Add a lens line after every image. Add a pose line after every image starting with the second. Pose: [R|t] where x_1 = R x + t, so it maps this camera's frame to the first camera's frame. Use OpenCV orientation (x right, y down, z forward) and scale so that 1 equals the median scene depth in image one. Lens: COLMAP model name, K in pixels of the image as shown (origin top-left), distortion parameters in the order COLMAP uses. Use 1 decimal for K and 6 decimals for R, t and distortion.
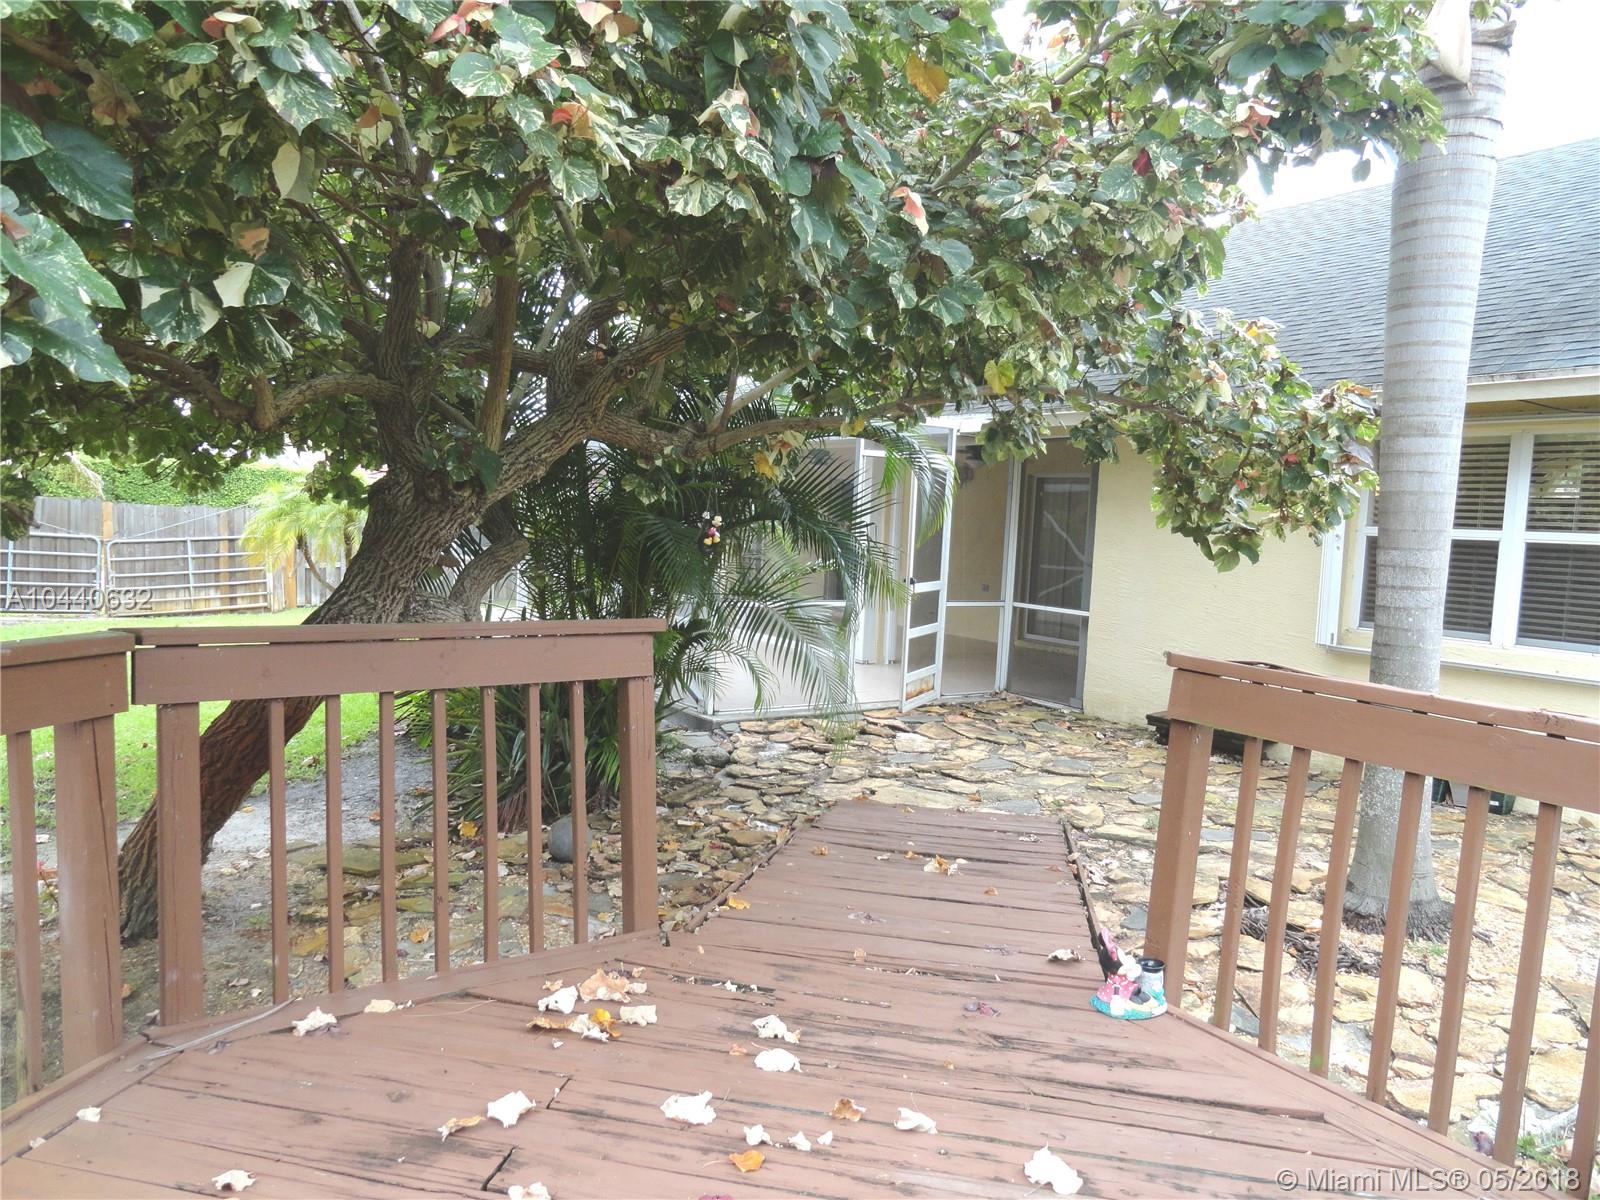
lens RADIAL K [[1097.2, 0, 800.0], [0, 1097.2, 600.0], [0, 0, 1]] dist [-0.002548, 0.002069]
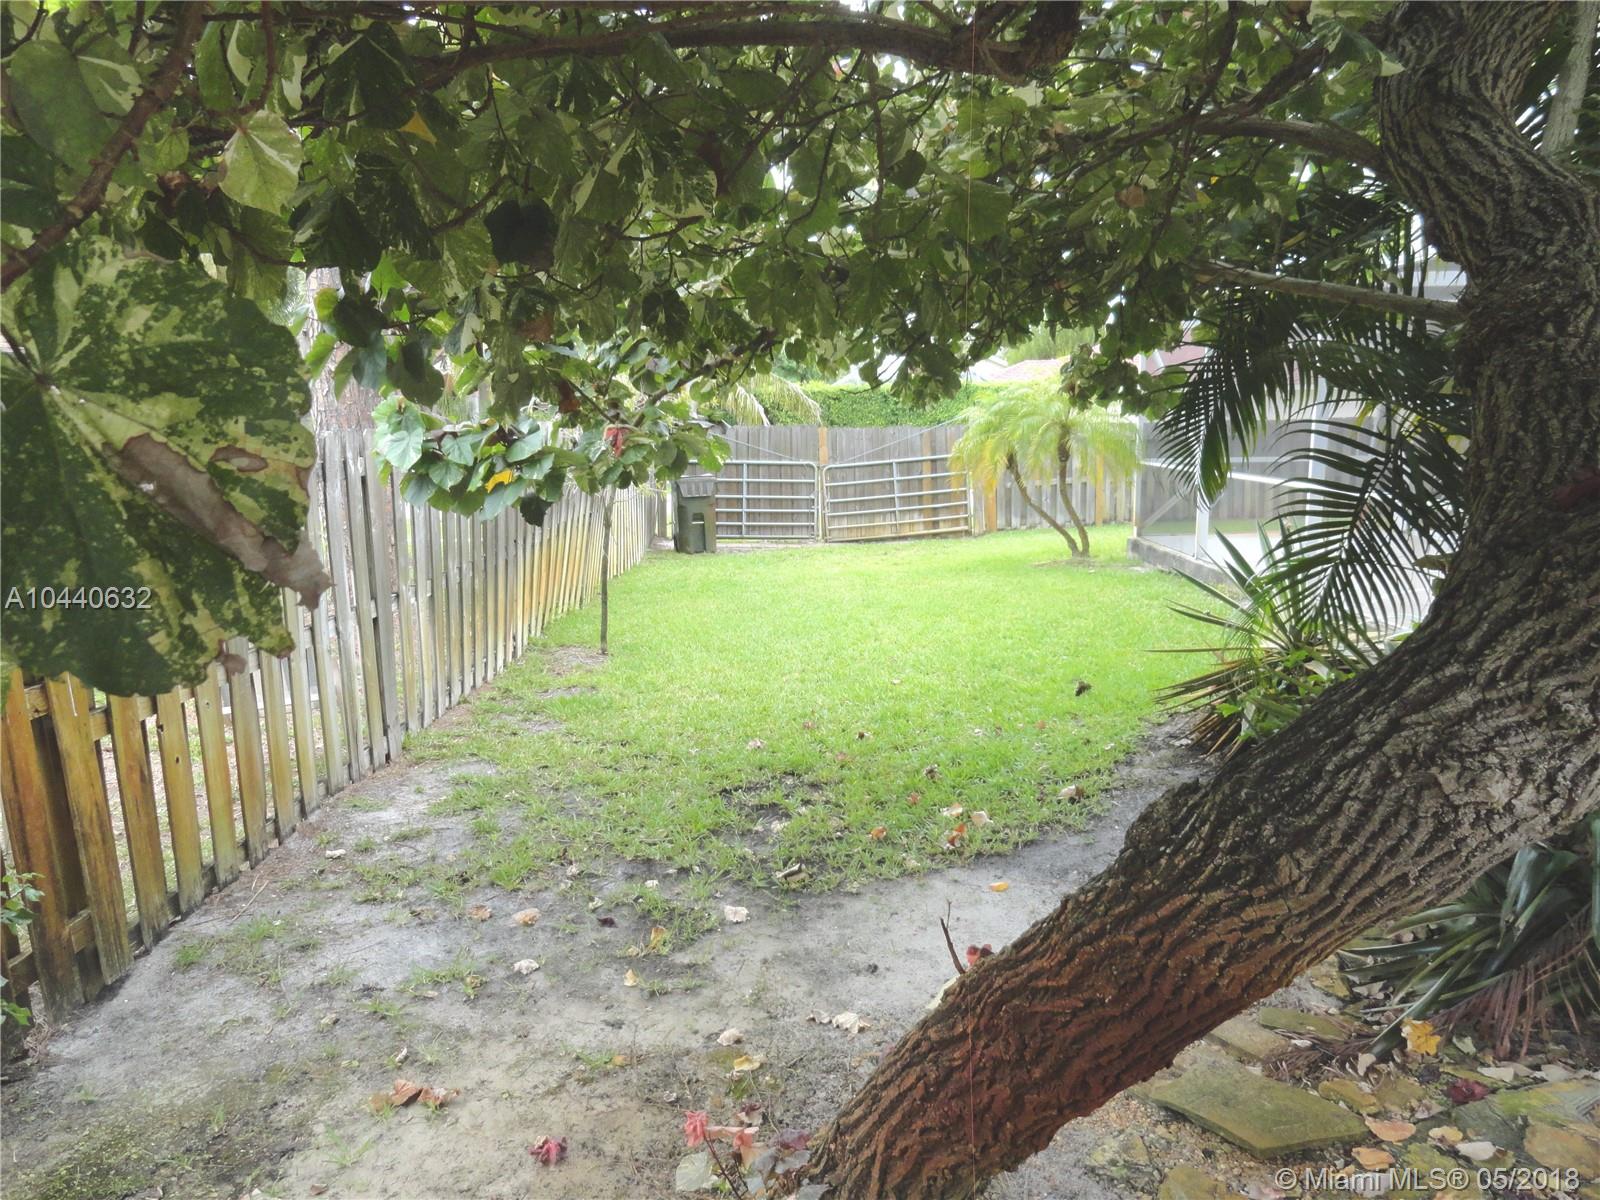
lens RADIAL K [[1097.2, 0, 800.0], [0, 1097.2, 600.0], [0, 0, 1]] dist [-0.002548, 0.002069]
pose [[0.831958, 0.031891, -0.553921, -0.094221], [0.014523, 0.996753, 0.079200, -0.012493], [0.554648, -0.073936, 0.828794, 0.154920]]
